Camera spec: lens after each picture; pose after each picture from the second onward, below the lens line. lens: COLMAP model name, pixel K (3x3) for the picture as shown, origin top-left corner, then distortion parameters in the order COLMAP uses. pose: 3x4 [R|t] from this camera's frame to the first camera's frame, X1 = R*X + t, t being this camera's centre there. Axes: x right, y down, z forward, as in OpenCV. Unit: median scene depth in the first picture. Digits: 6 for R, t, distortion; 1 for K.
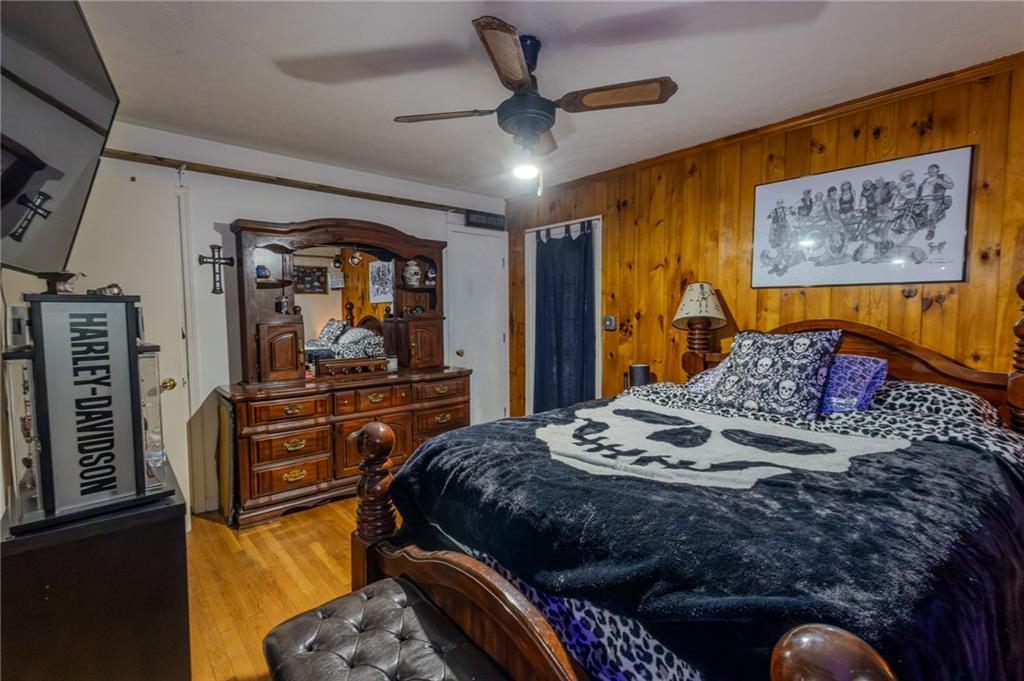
lens RADIAL K [[471.1, 0, 524.6], [0, 471.1, 337.5], [0, 0, 1]] dist [0.026462, -0.000249]
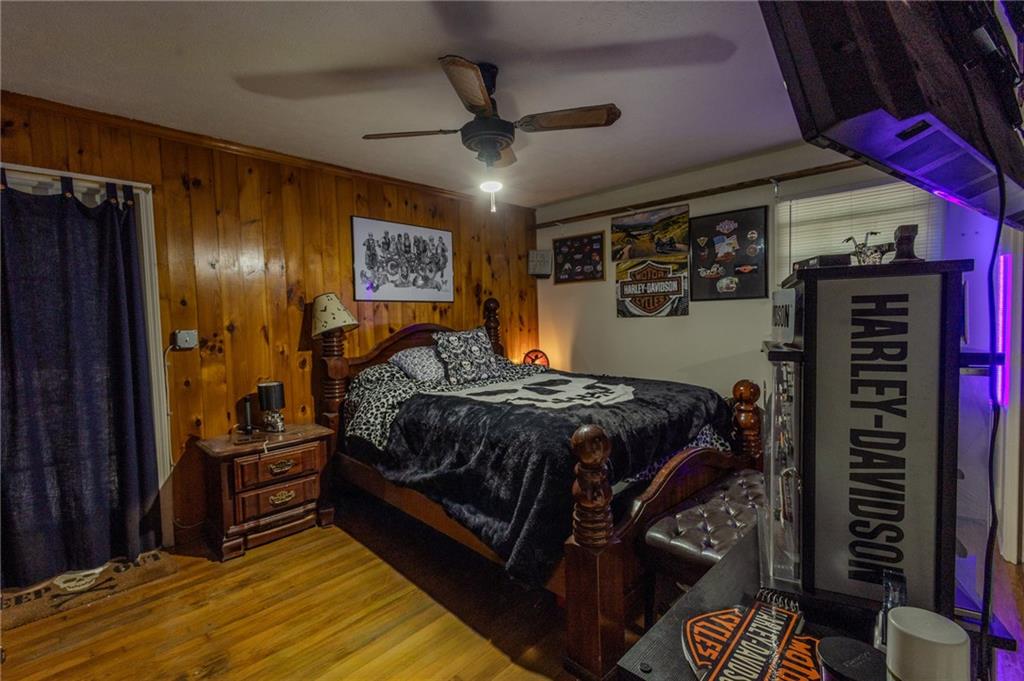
lens RADIAL K [[466.0, 0, 512.0], [0, 466.0, 340.5], [0, 0, 1]] dist [0.000263, 0.000059]
pose [[-0.079341, -0.045045, 0.995829, -0.795732], [0.083503, 0.995167, 0.051668, -0.034672], [-0.993344, 0.087254, -0.075197, 0.771773]]
